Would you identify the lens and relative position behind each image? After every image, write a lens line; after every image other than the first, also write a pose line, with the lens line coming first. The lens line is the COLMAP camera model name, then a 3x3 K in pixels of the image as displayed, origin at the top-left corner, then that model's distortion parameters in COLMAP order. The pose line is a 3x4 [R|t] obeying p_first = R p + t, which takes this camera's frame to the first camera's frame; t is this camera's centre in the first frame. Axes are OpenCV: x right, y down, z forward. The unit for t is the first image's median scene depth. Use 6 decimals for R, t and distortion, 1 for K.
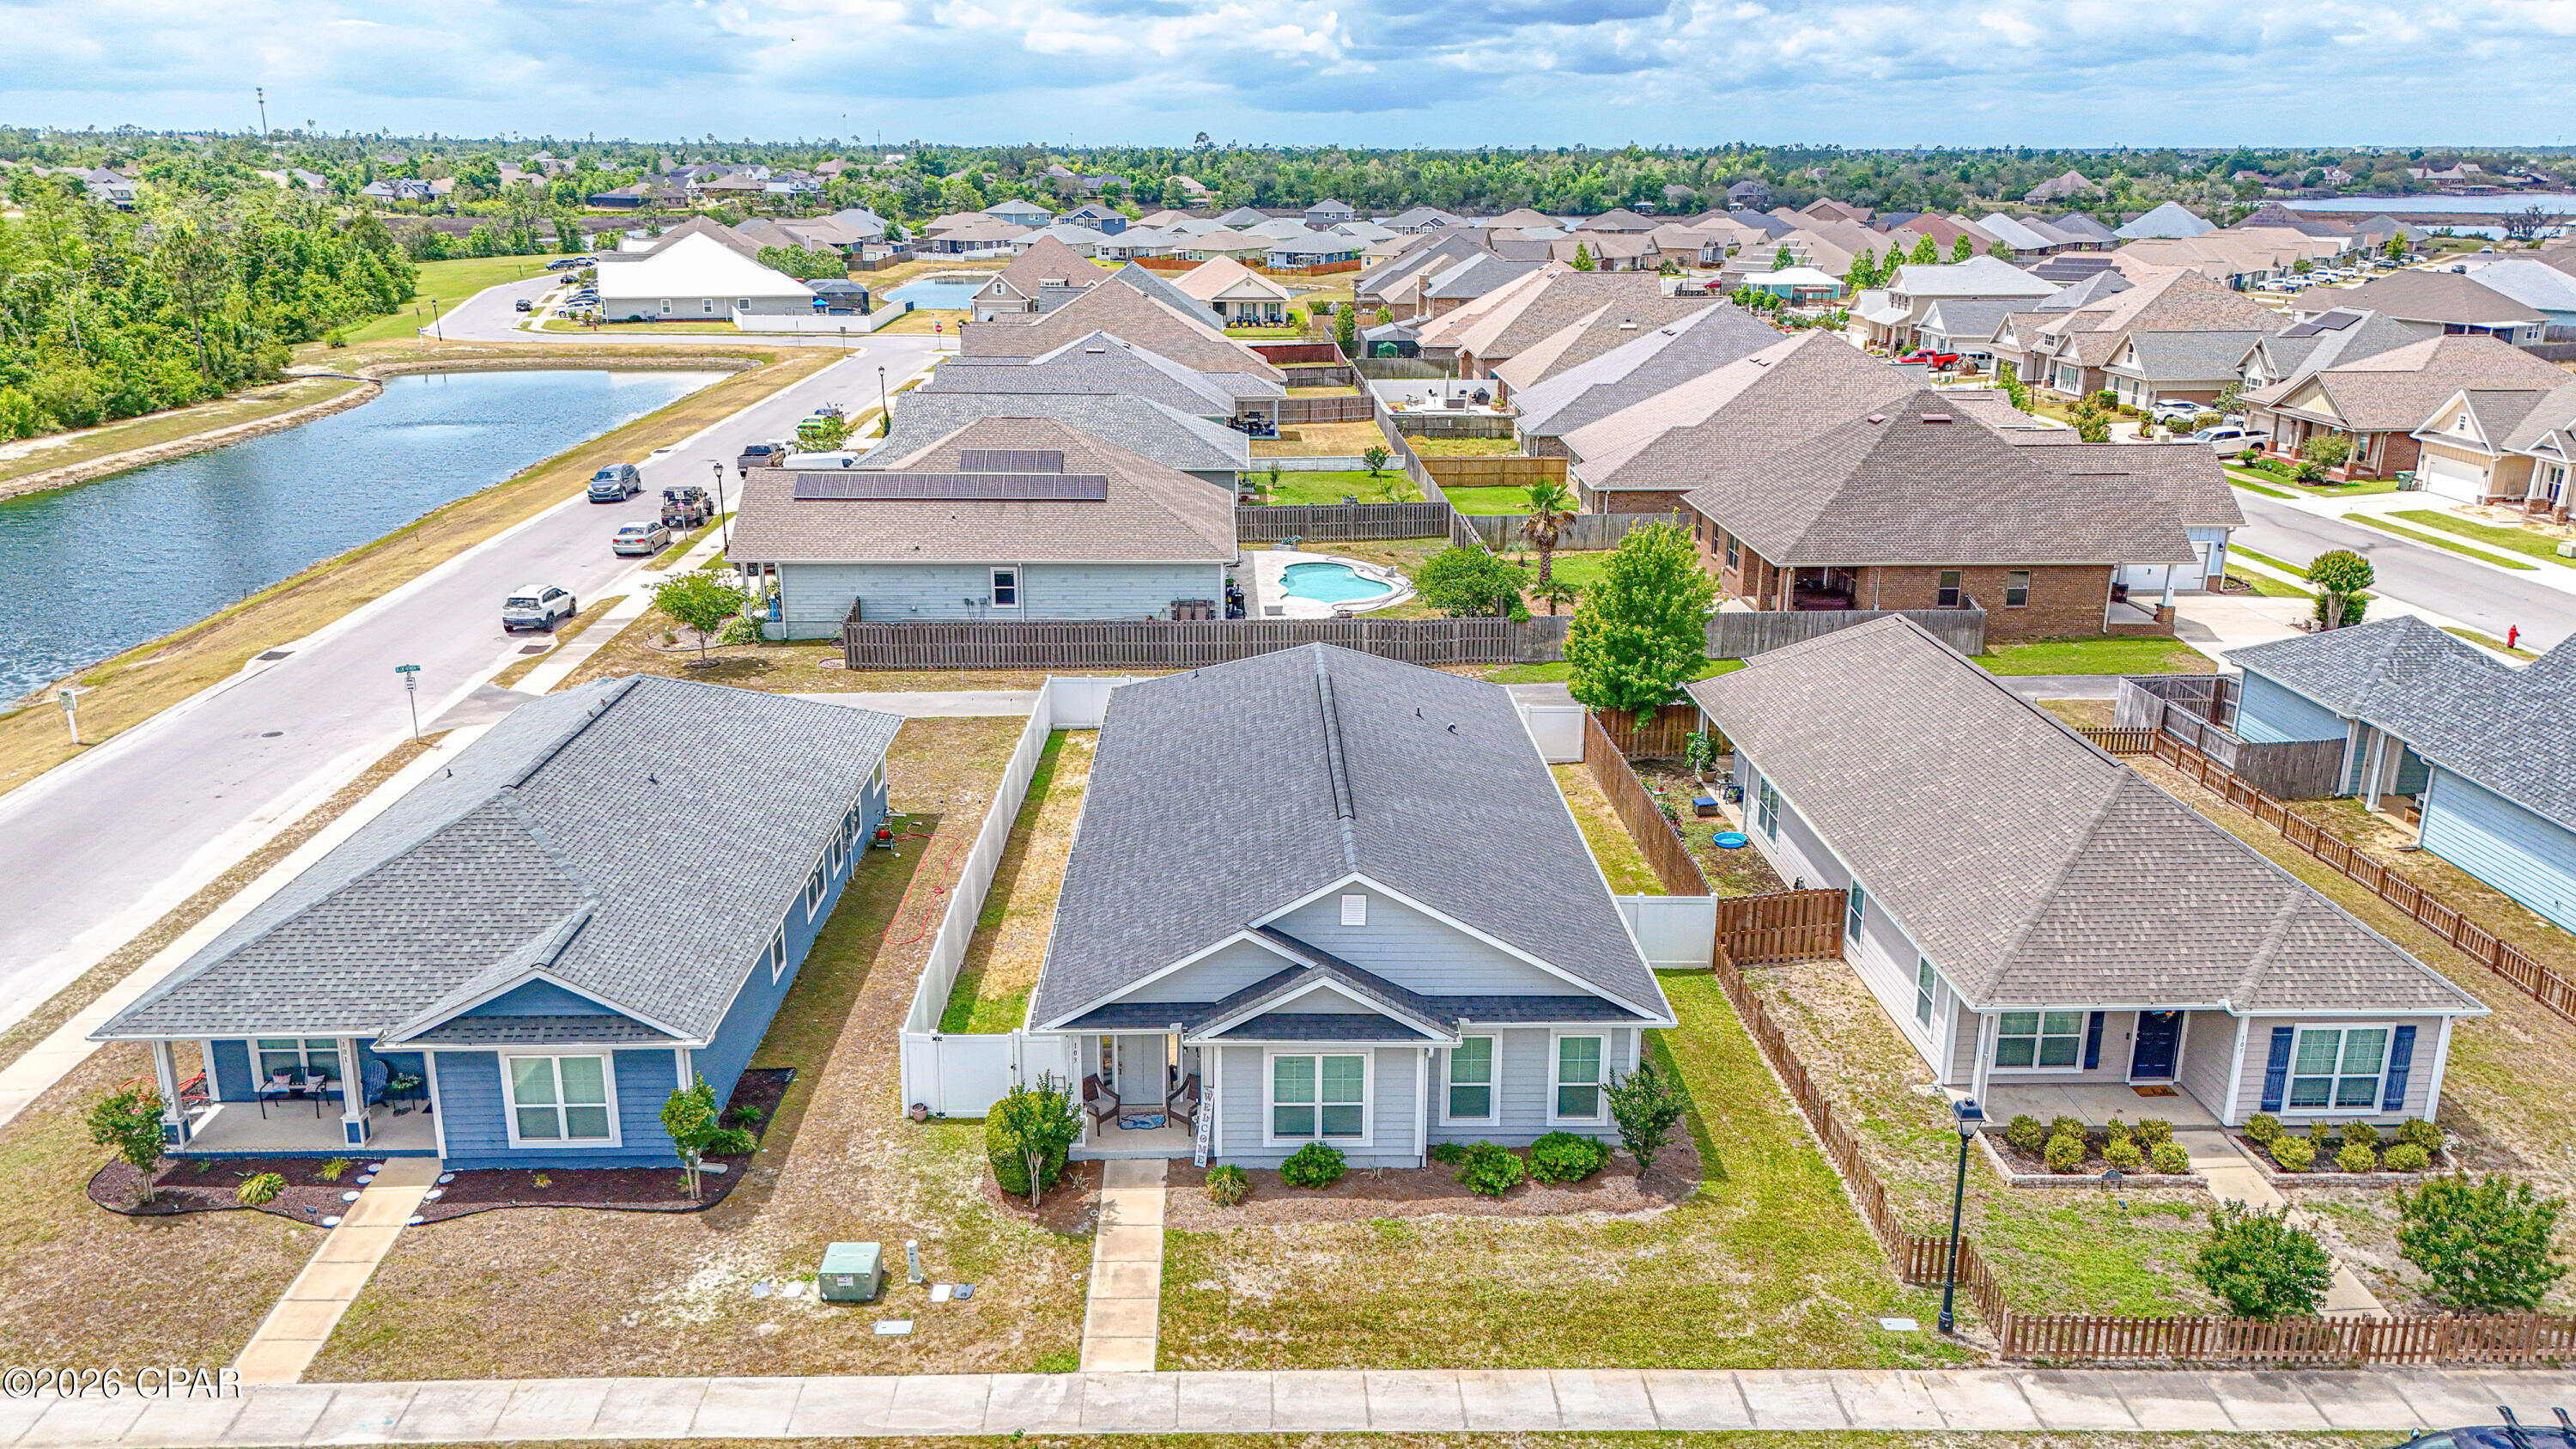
lens RADIAL K [[1903.1, 0, 1284.5], [0, 1903.1, 713.5], [0, 0, 1]] dist [0.044771, -0.008710]
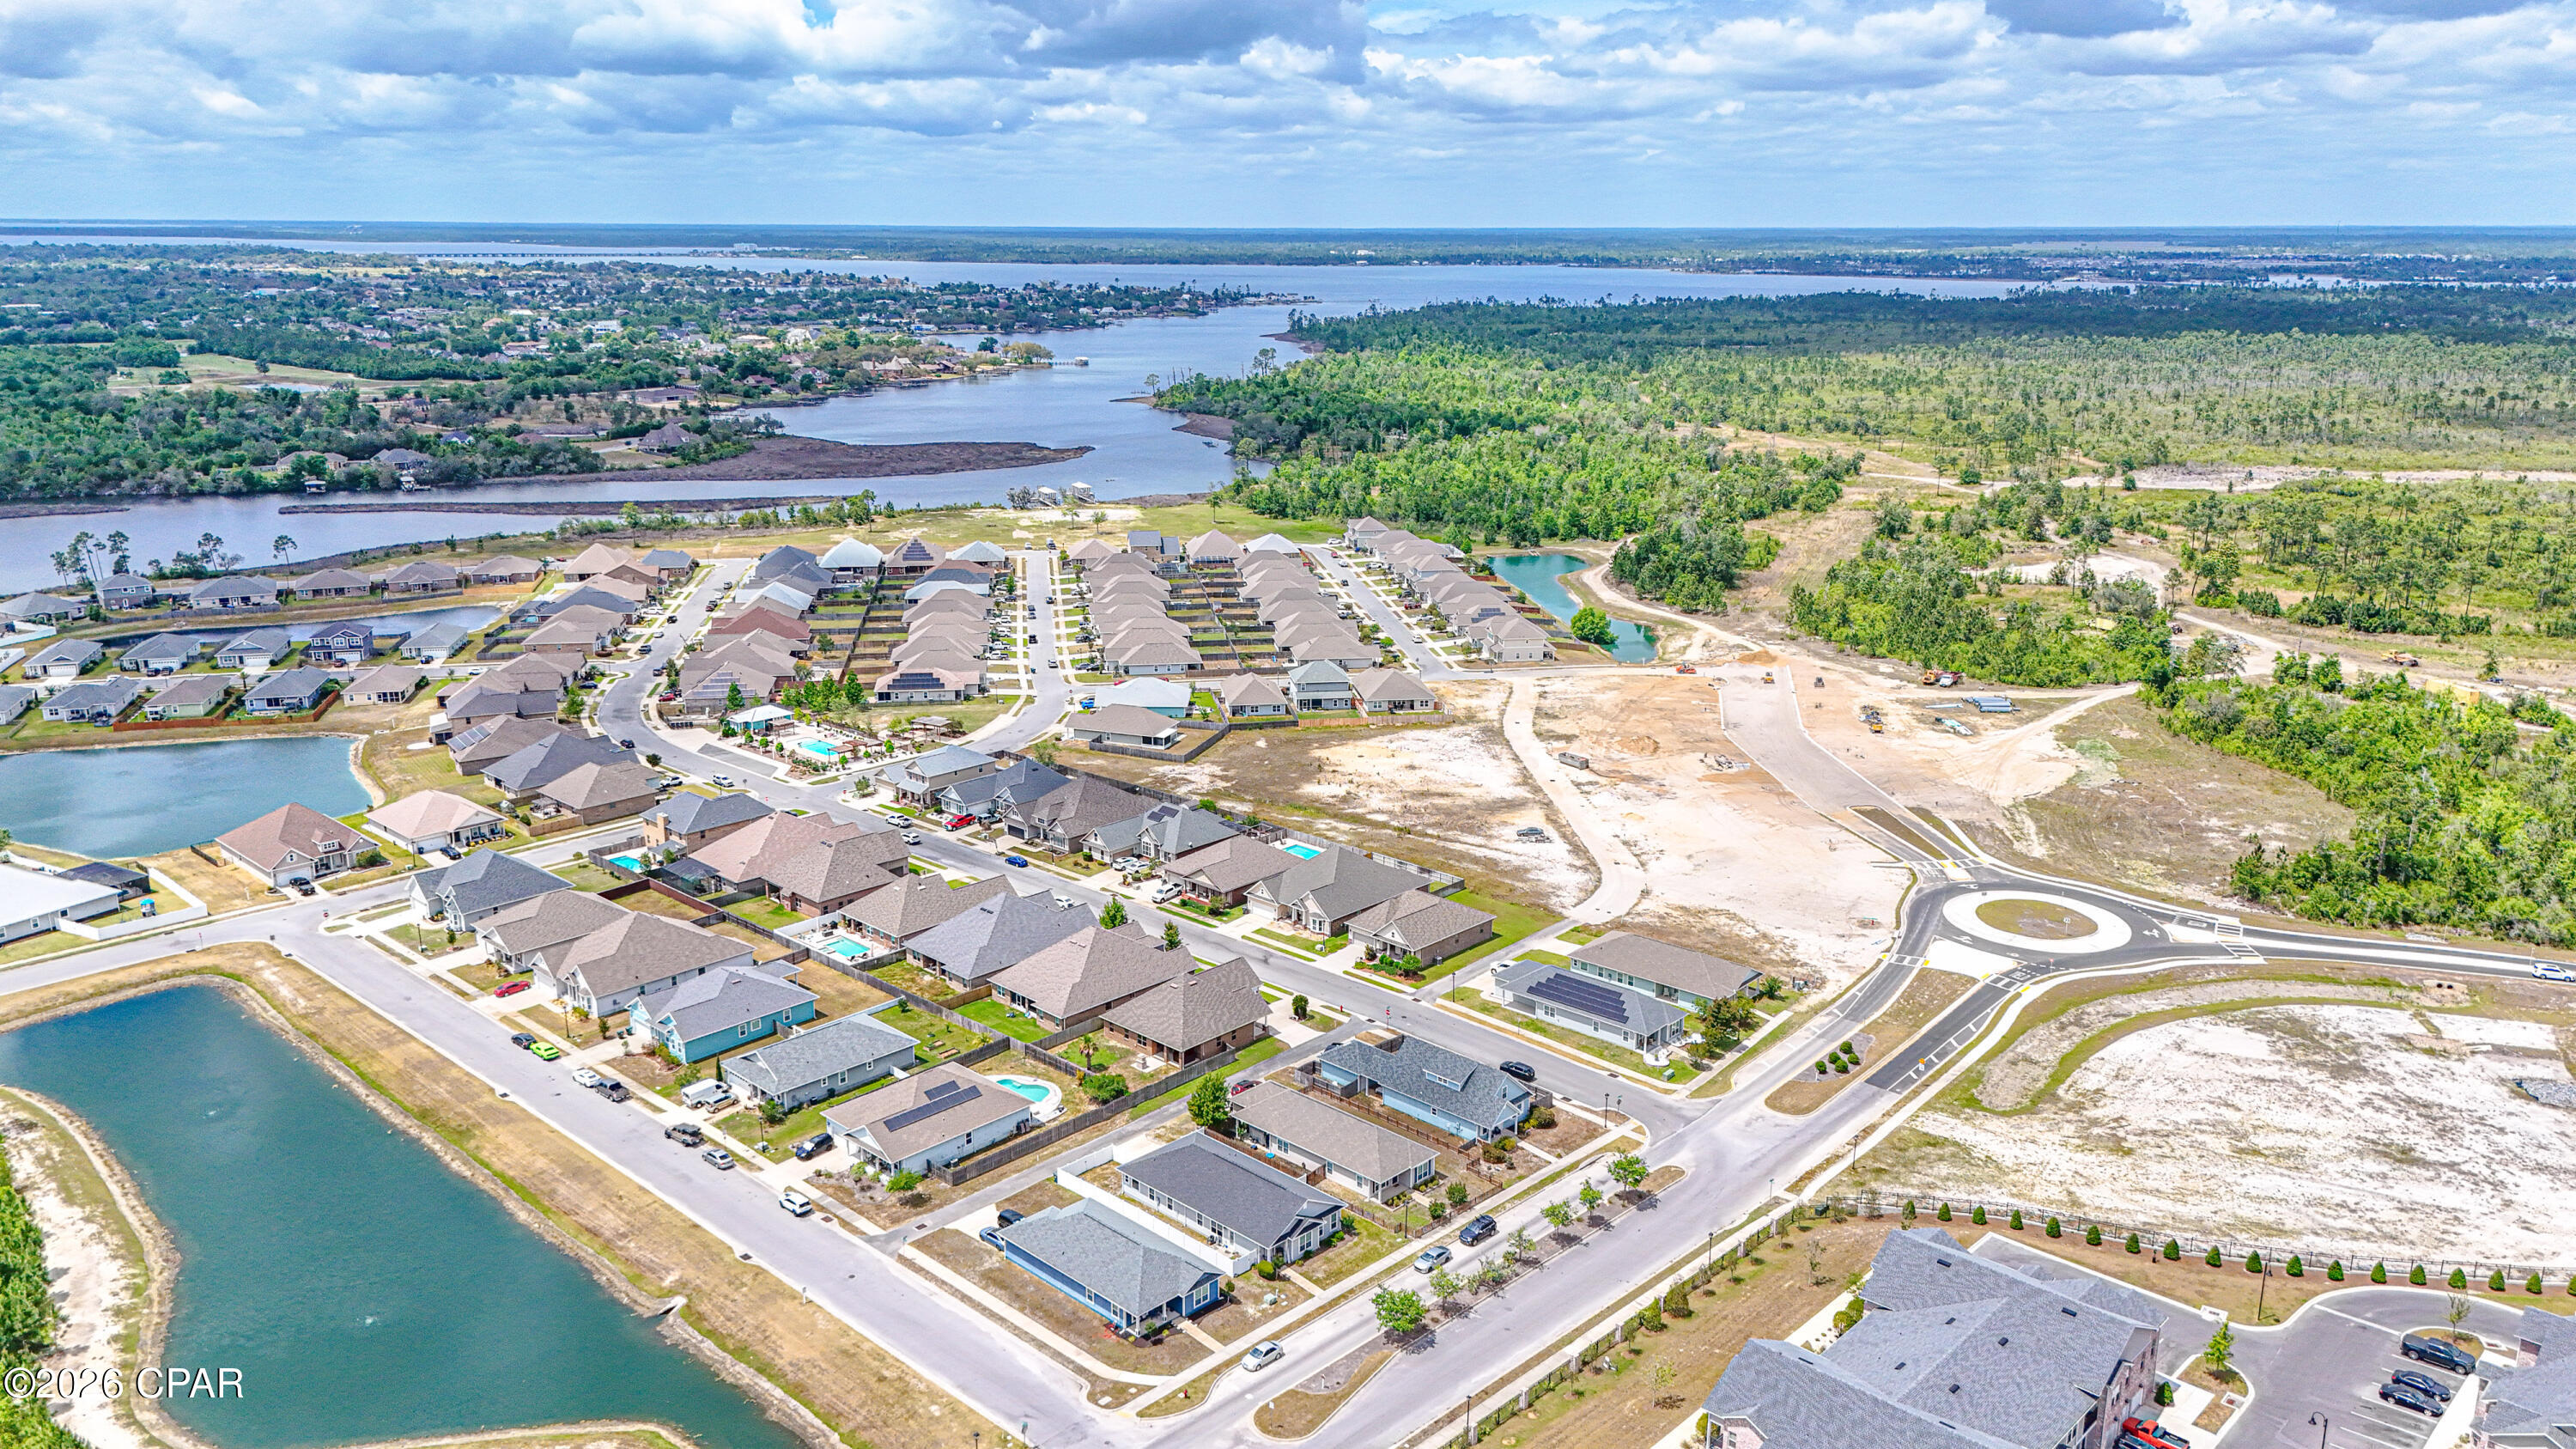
lens RADIAL K [[1889.1, 0, 1284.3], [0, 1889.1, 725.8], [0, 0, 1]] dist [0.093124, -0.097712]
pose [[0.716733, -0.181559, 0.673298, -3.316885], [0.197577, 0.978820, 0.053622, -1.499539], [-0.668773, 0.094596, 0.737424, -3.014592]]
